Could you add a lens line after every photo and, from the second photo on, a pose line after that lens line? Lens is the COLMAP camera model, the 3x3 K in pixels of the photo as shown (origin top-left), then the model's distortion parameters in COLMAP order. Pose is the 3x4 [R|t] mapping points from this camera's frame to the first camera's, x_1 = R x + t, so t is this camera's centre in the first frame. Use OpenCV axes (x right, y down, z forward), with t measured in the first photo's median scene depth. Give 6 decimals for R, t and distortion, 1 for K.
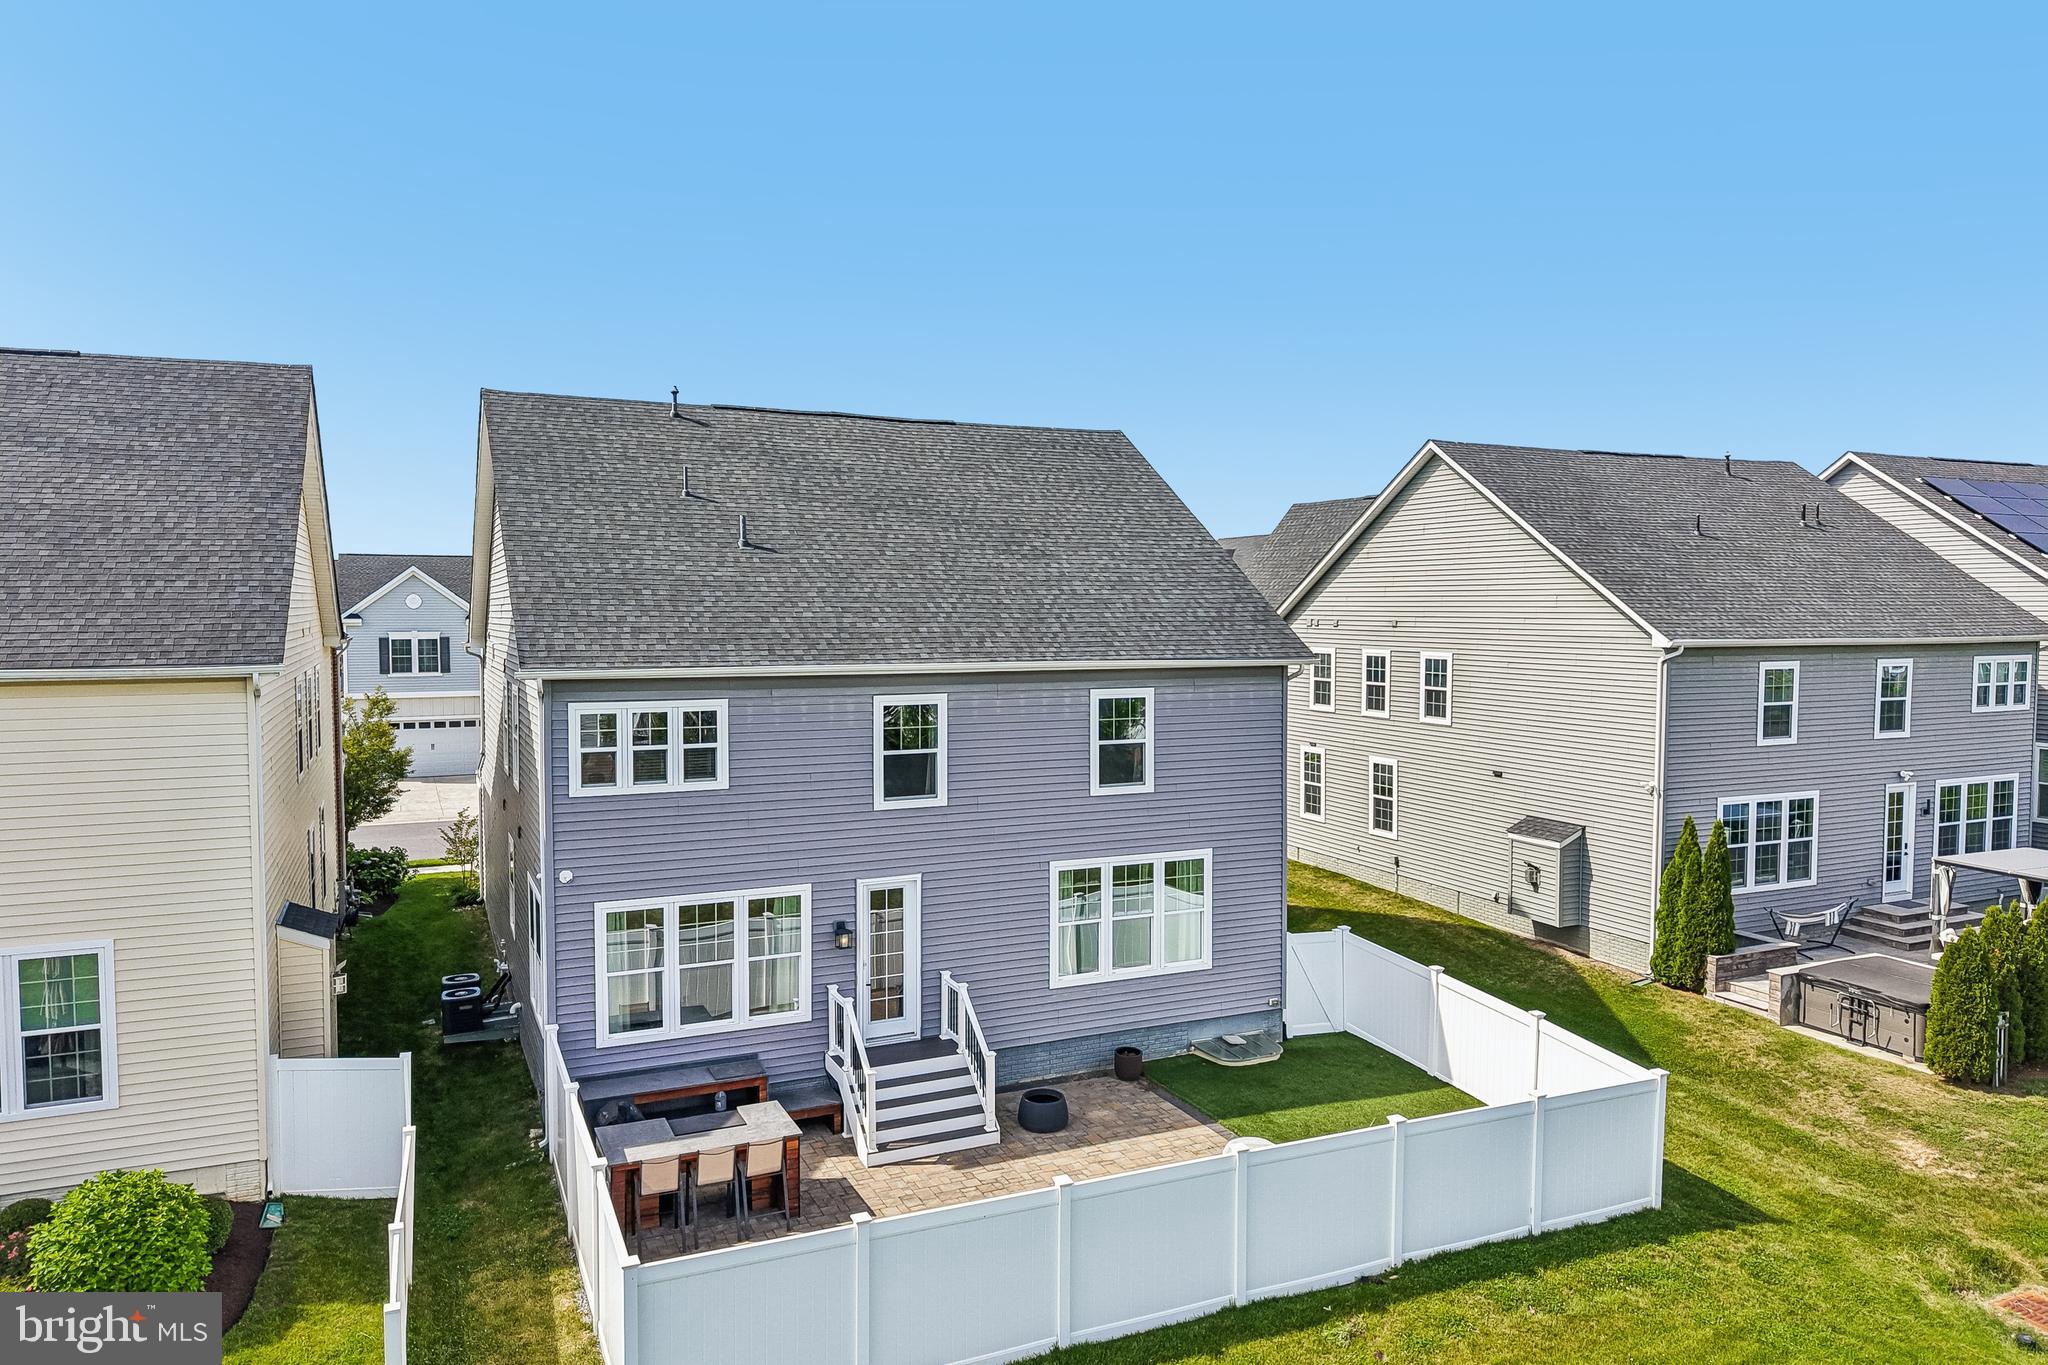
lens RADIAL K [[1365.8, 0, 1026.4], [0, 1365.8, 675.5], [0, 0, 1]] dist [0.048800, -0.049744]
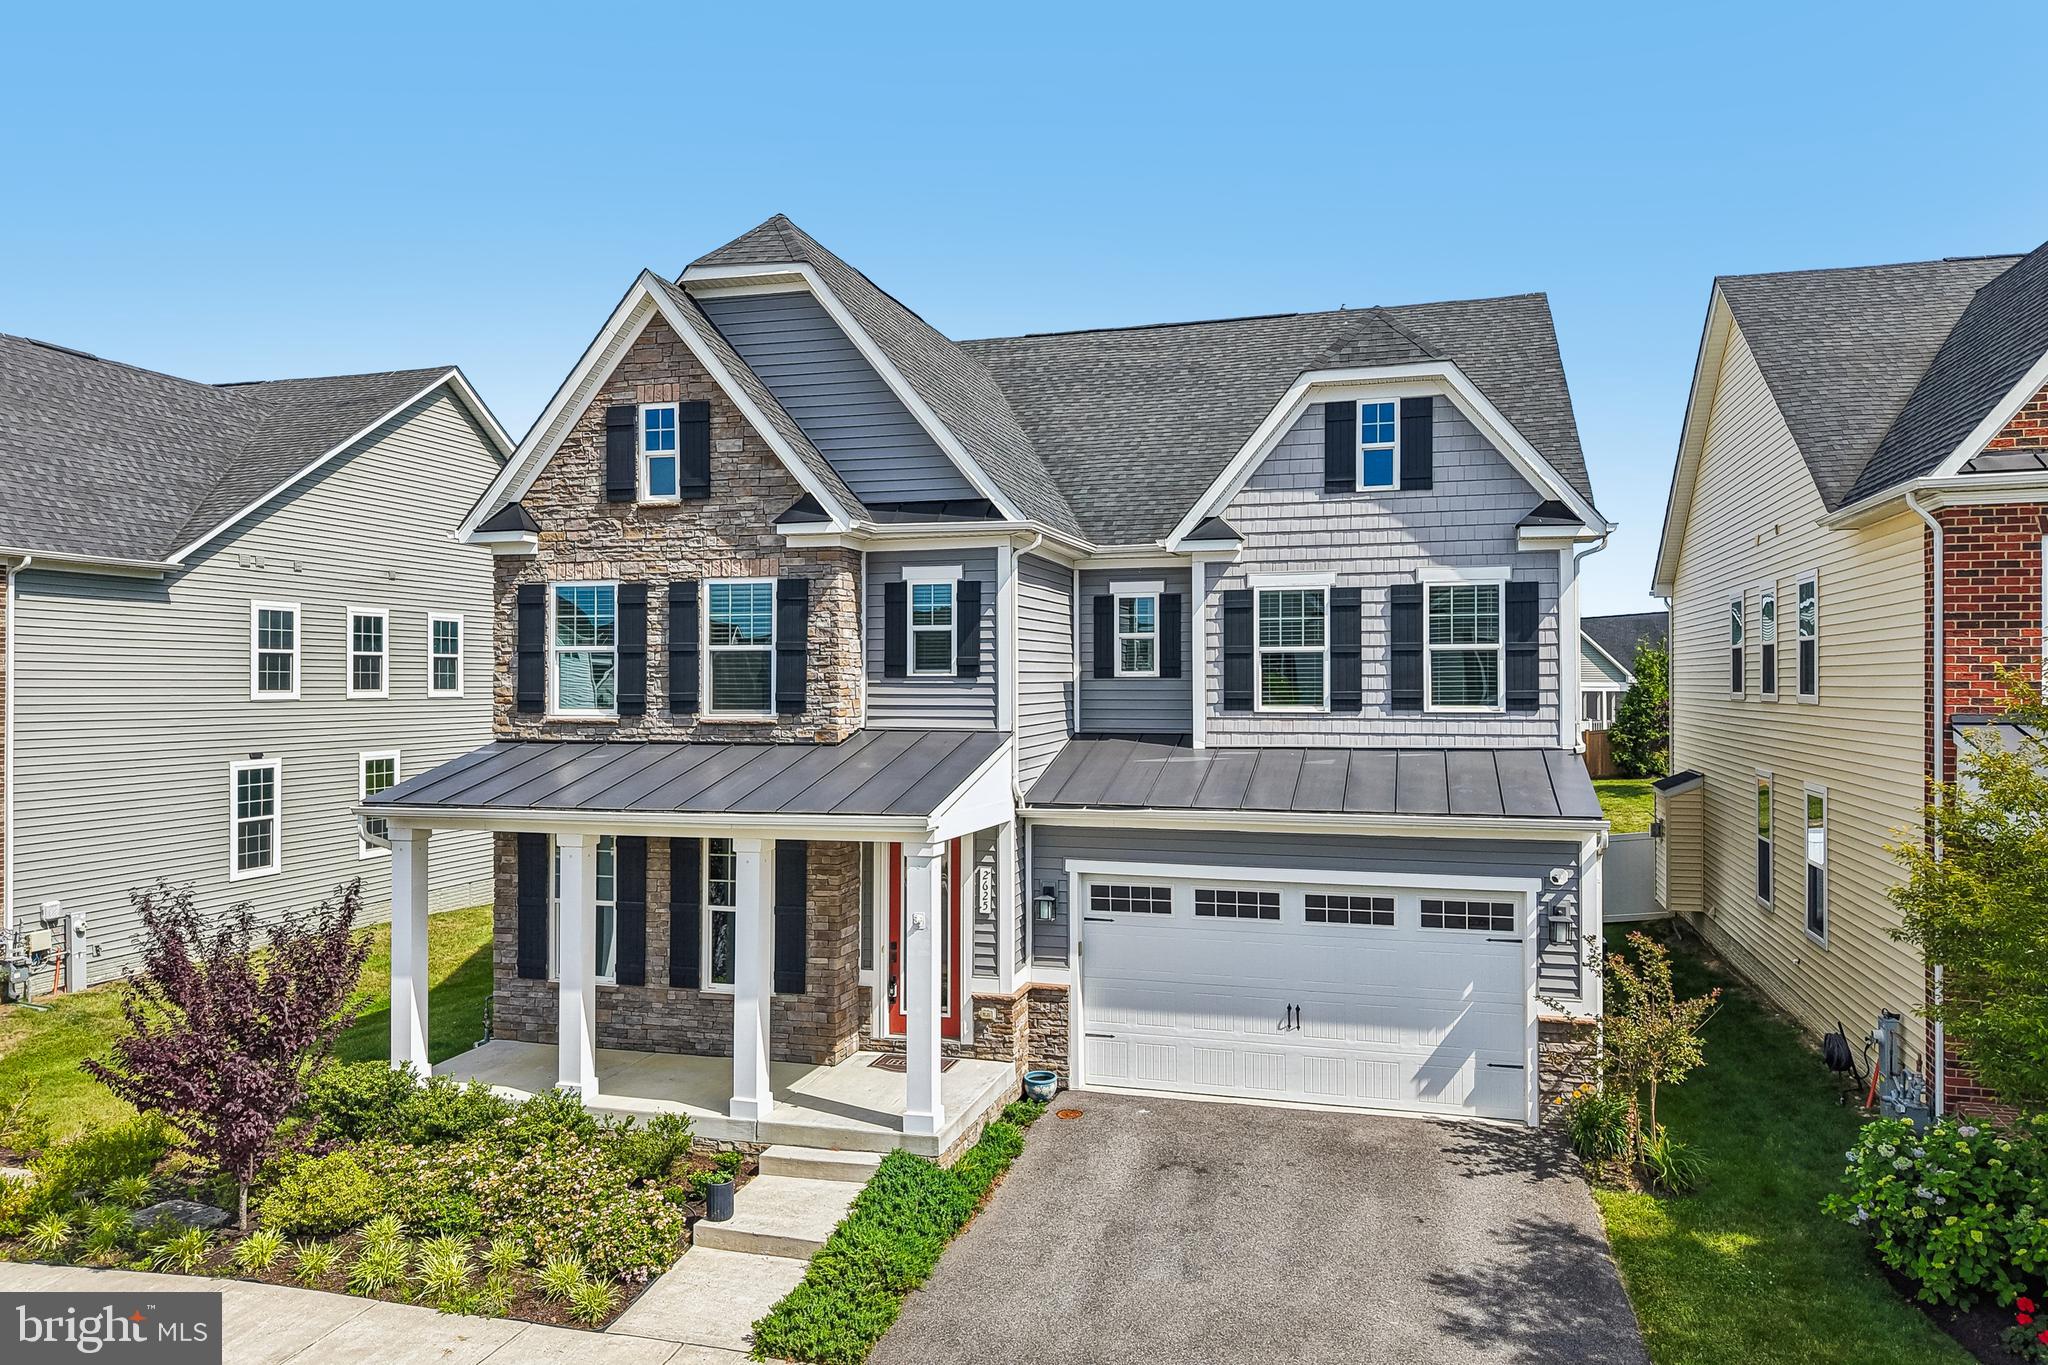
lens RADIAL K [[1365.8, 0, 1020.6], [0, 1365.8, 688.0], [0, 0, 1]] dist [0.048800, -0.049744]
pose [[-0.760061, -0.001191, 0.649851, -0.844323], [0.034993, 0.998472, 0.042757, 0.008600], [-0.648909, 0.055239, -0.758858, 2.256149]]
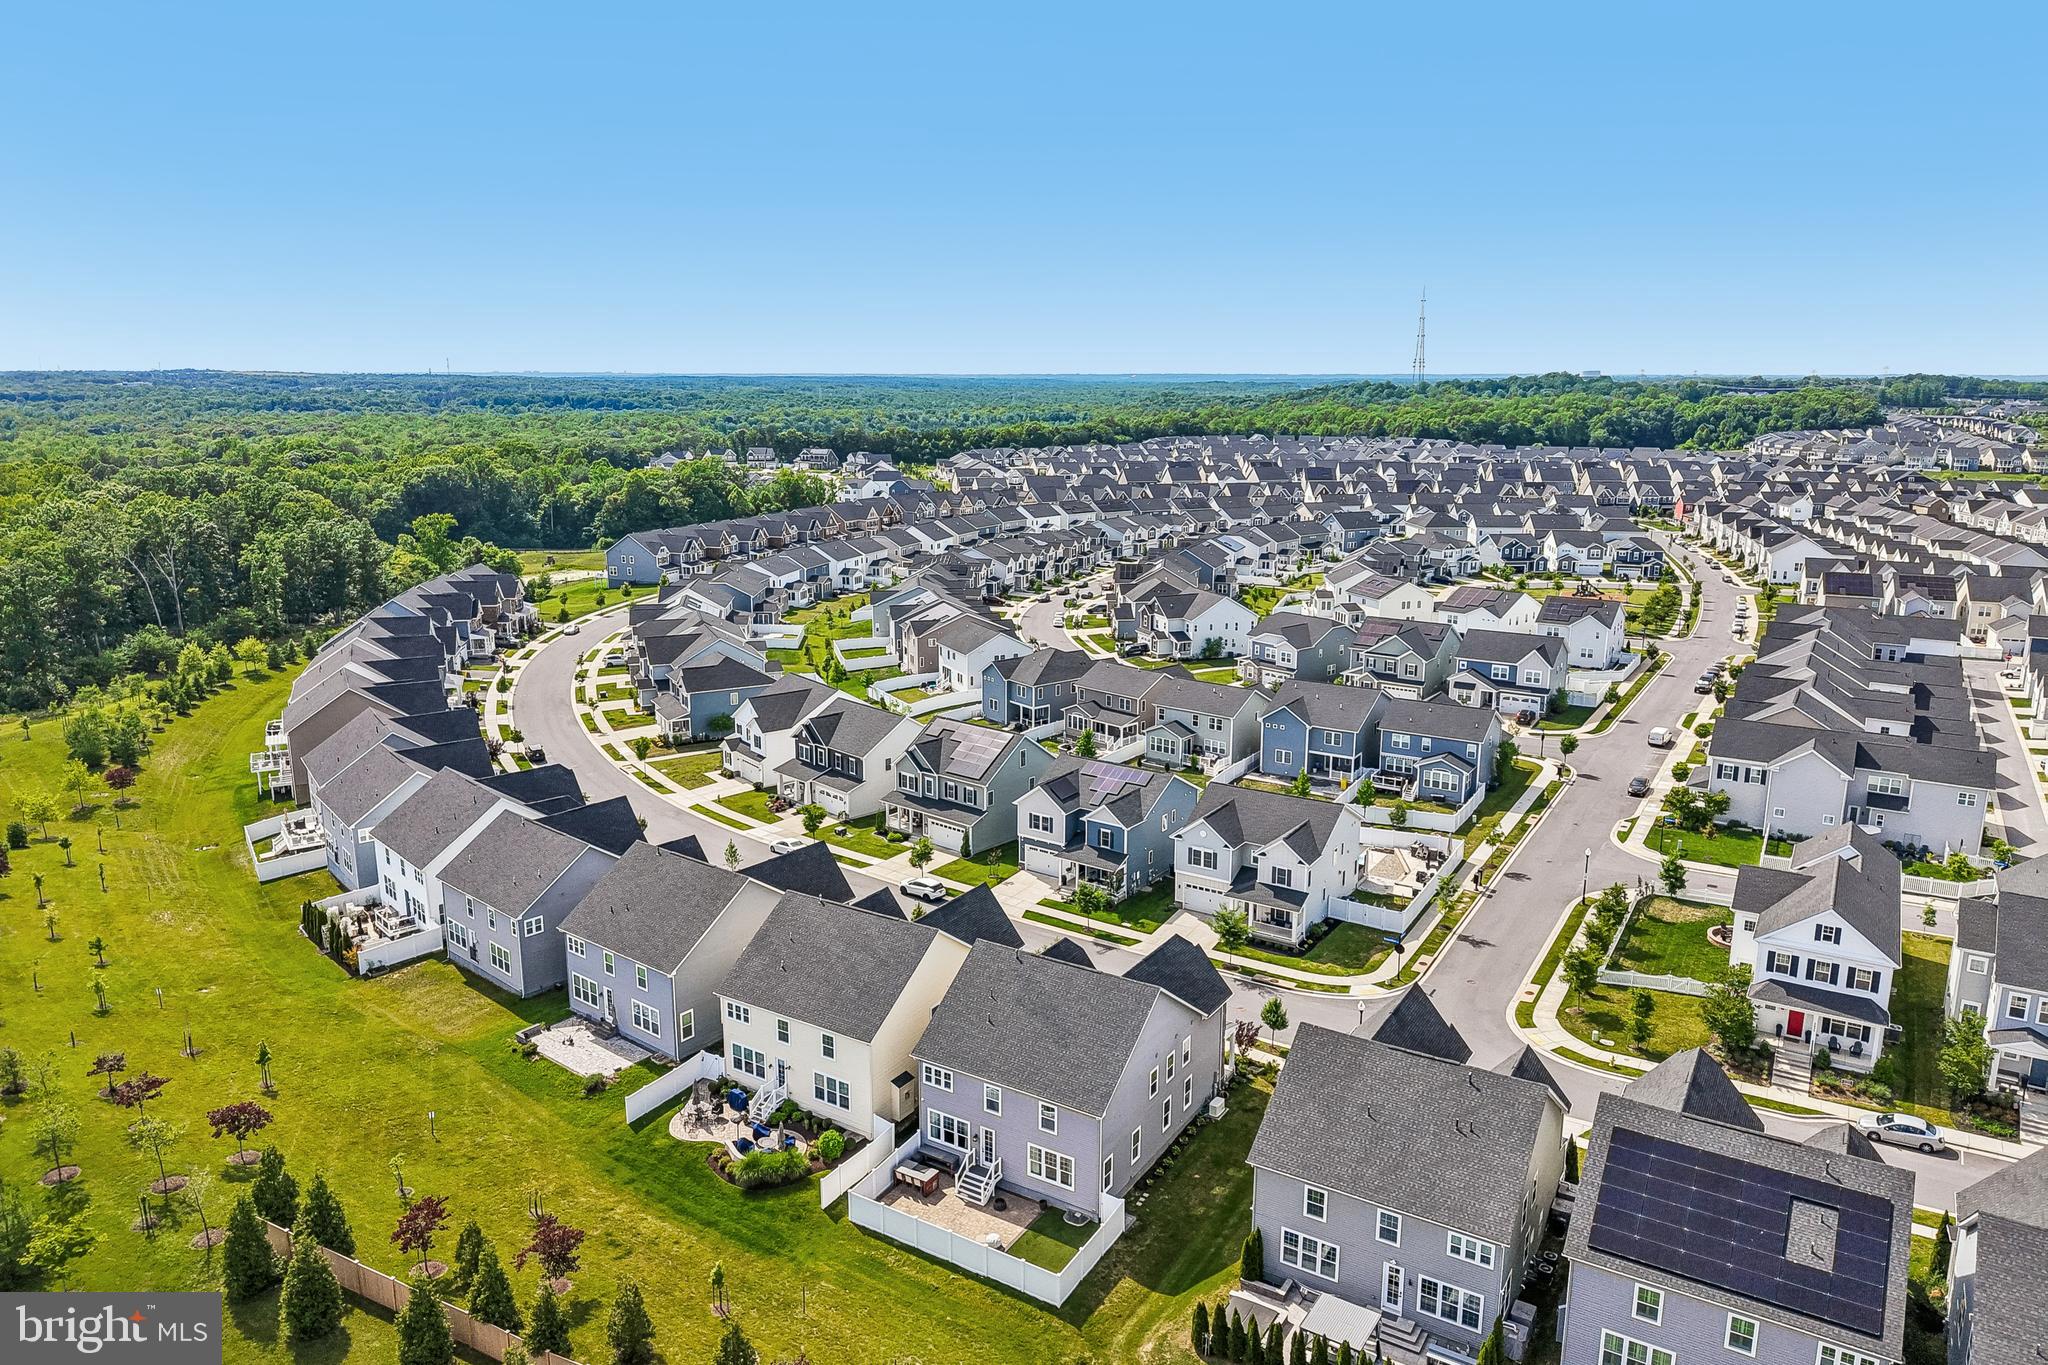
lens RADIAL K [[1365.8, 0, 1024.0], [0, 1365.8, 686.9], [0, 0, 1]] dist [0.048800, -0.049744]
pose [[0.552105, 0.185965, -0.812771, 2.782908], [-0.045875, 0.980108, 0.193091, -1.767055], [0.832512, -0.069320, 0.549654, -0.908876]]
